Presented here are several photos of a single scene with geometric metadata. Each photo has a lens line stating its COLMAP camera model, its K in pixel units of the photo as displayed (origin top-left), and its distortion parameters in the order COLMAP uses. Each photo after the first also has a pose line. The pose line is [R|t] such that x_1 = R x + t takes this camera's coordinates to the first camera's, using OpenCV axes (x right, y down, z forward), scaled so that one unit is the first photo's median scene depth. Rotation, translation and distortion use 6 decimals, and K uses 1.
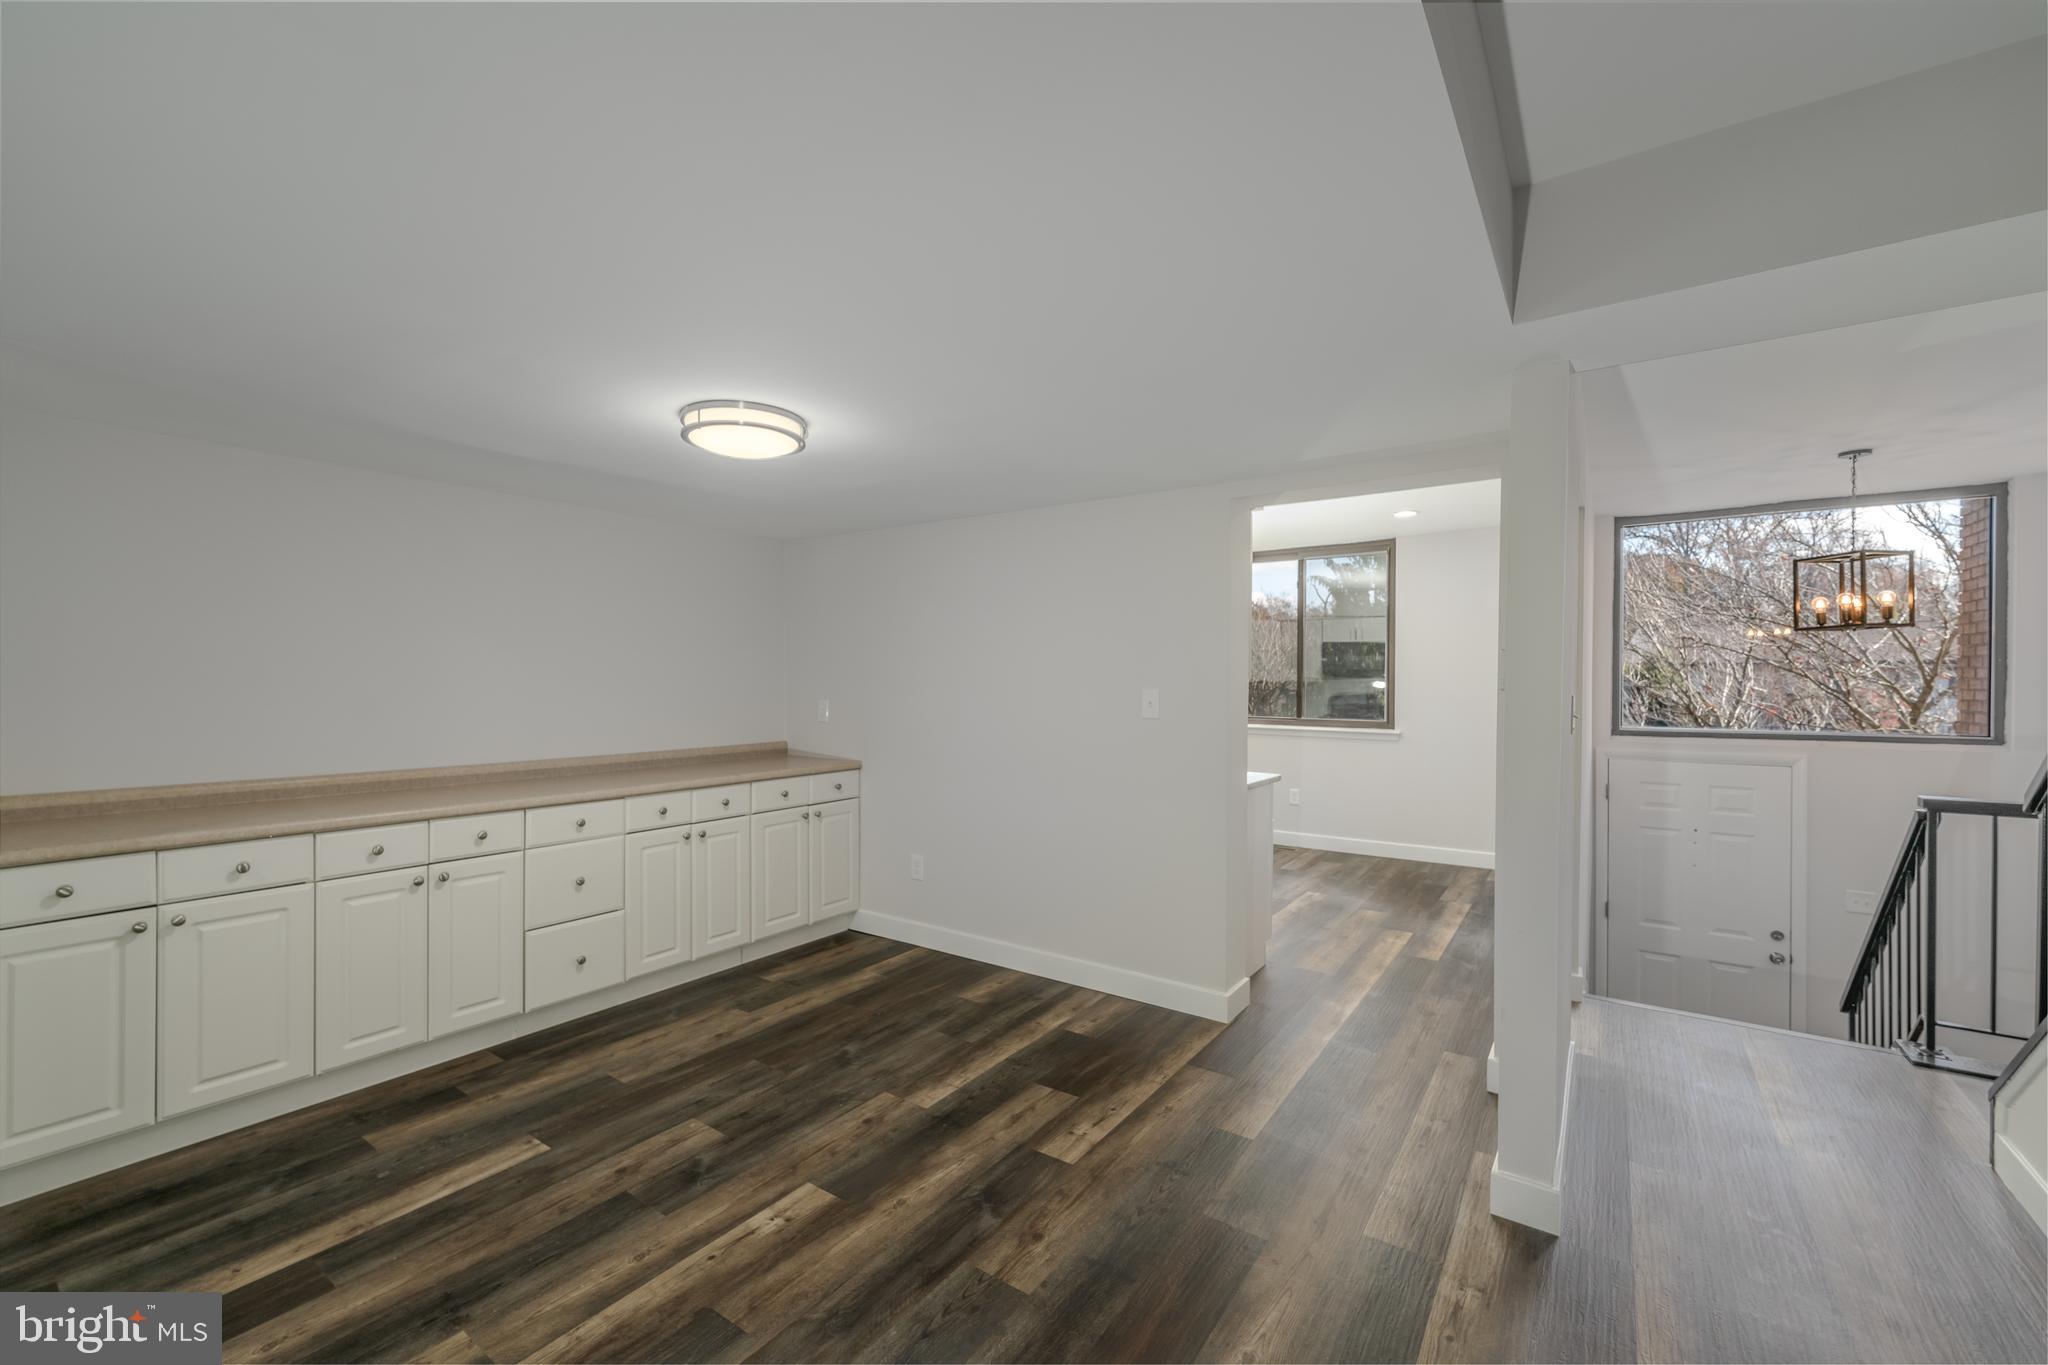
lens RADIAL K [[826.3, 0, 1030.8], [0, 826.3, 677.7], [0, 0, 1]] dist [0.001961, -0.001229]
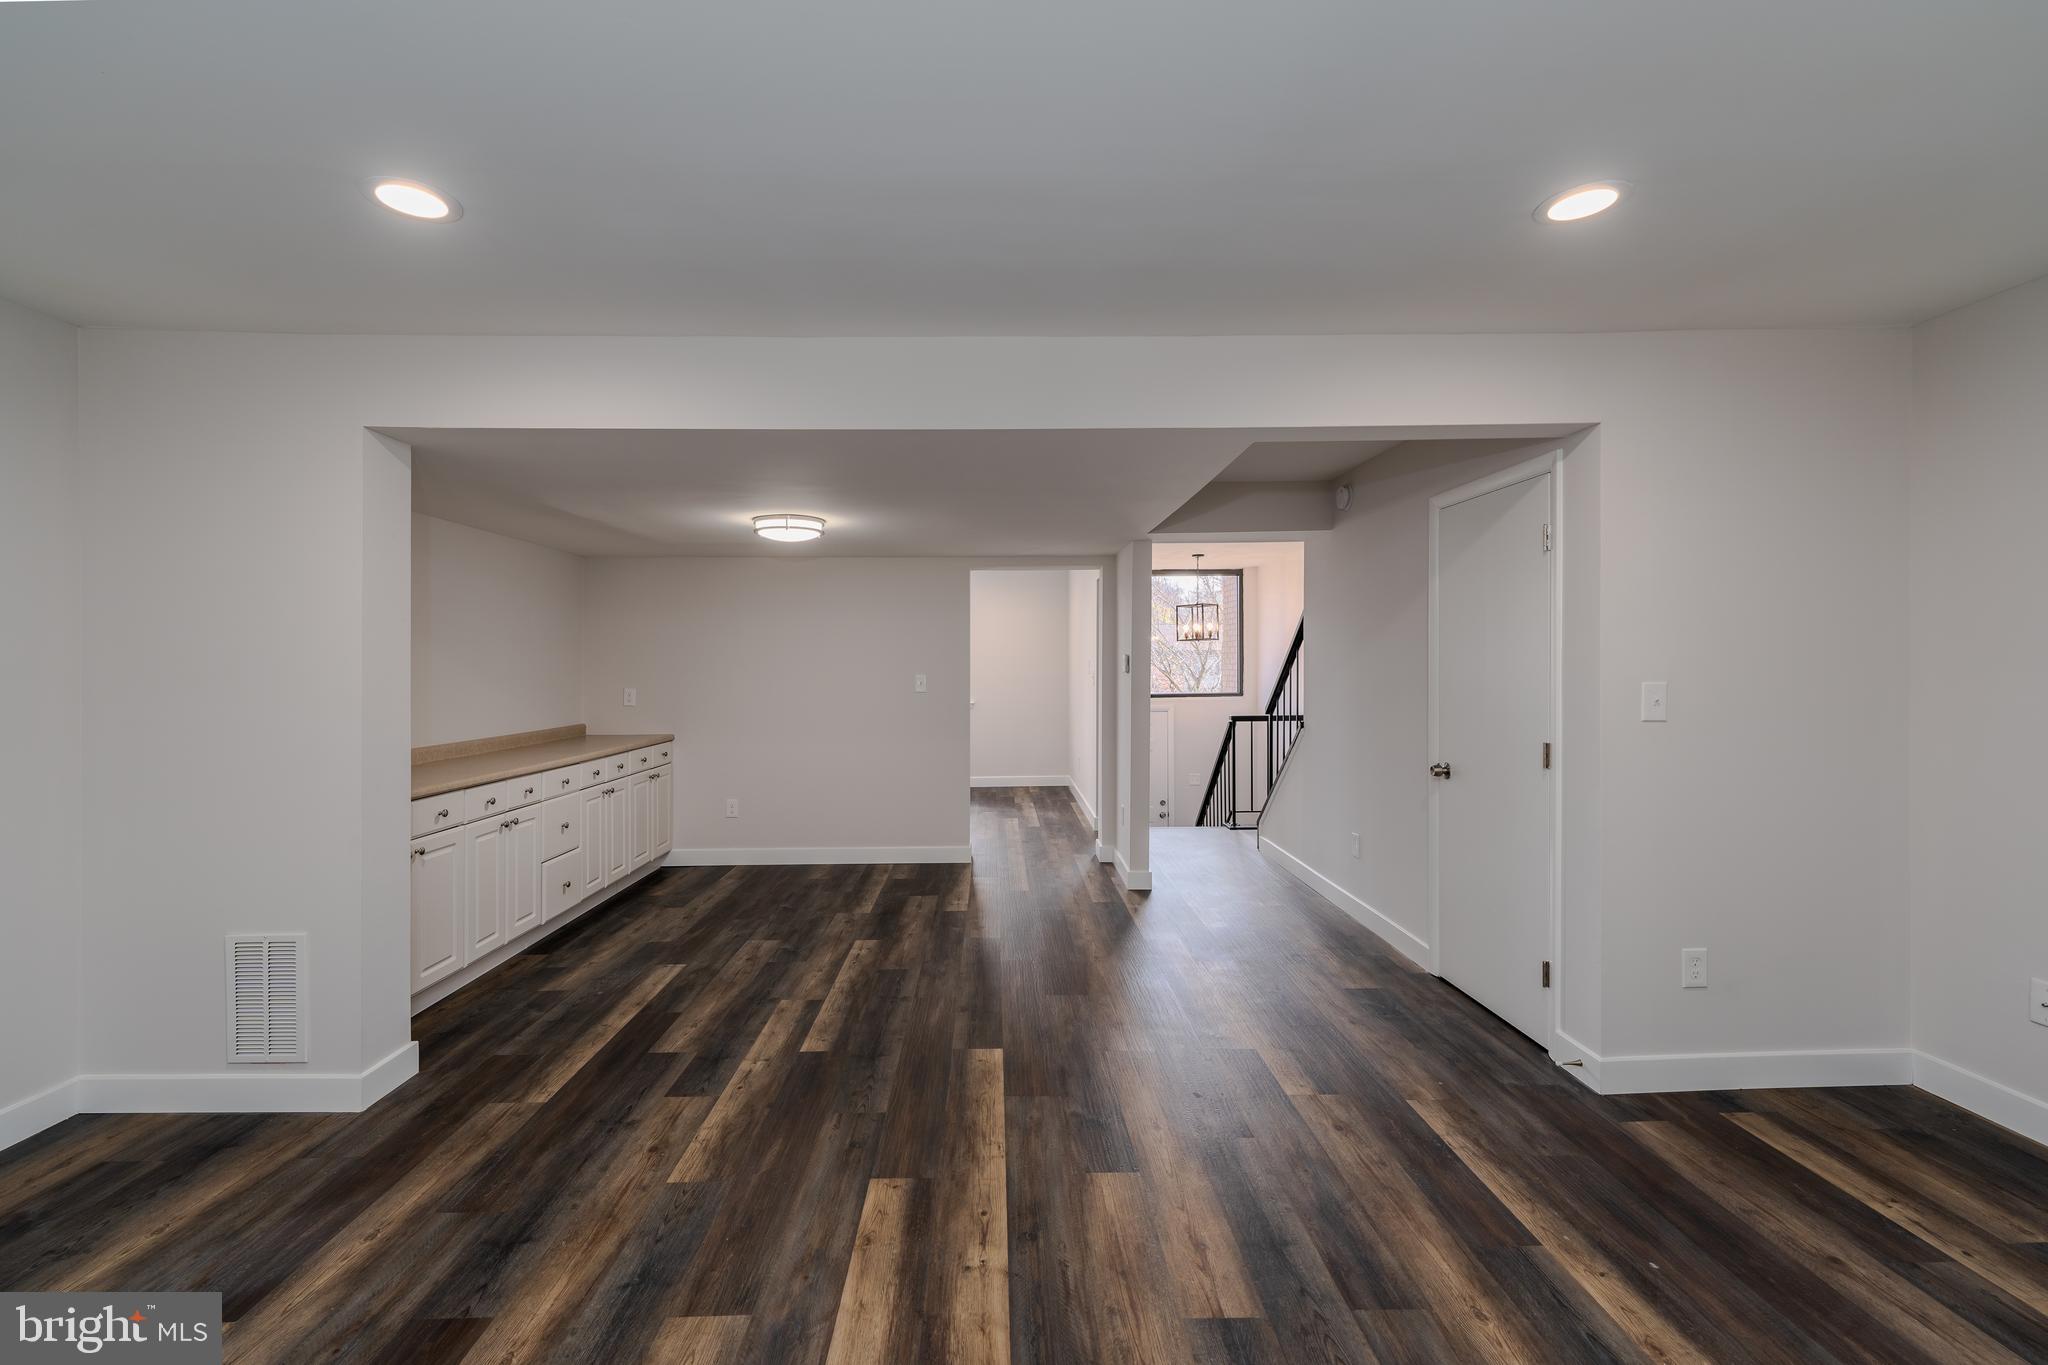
lens RADIAL K [[826.3, 0, 1005.5], [0, 826.3, 665.7], [0, 0, 1]] dist [0.001961, -0.001229]
pose [[0.813651, -0.008420, 0.581293, -0.842411], [0.008245, 0.999962, 0.002943, -0.009691], [-0.581295, 0.002398, 0.813689, -0.562763]]
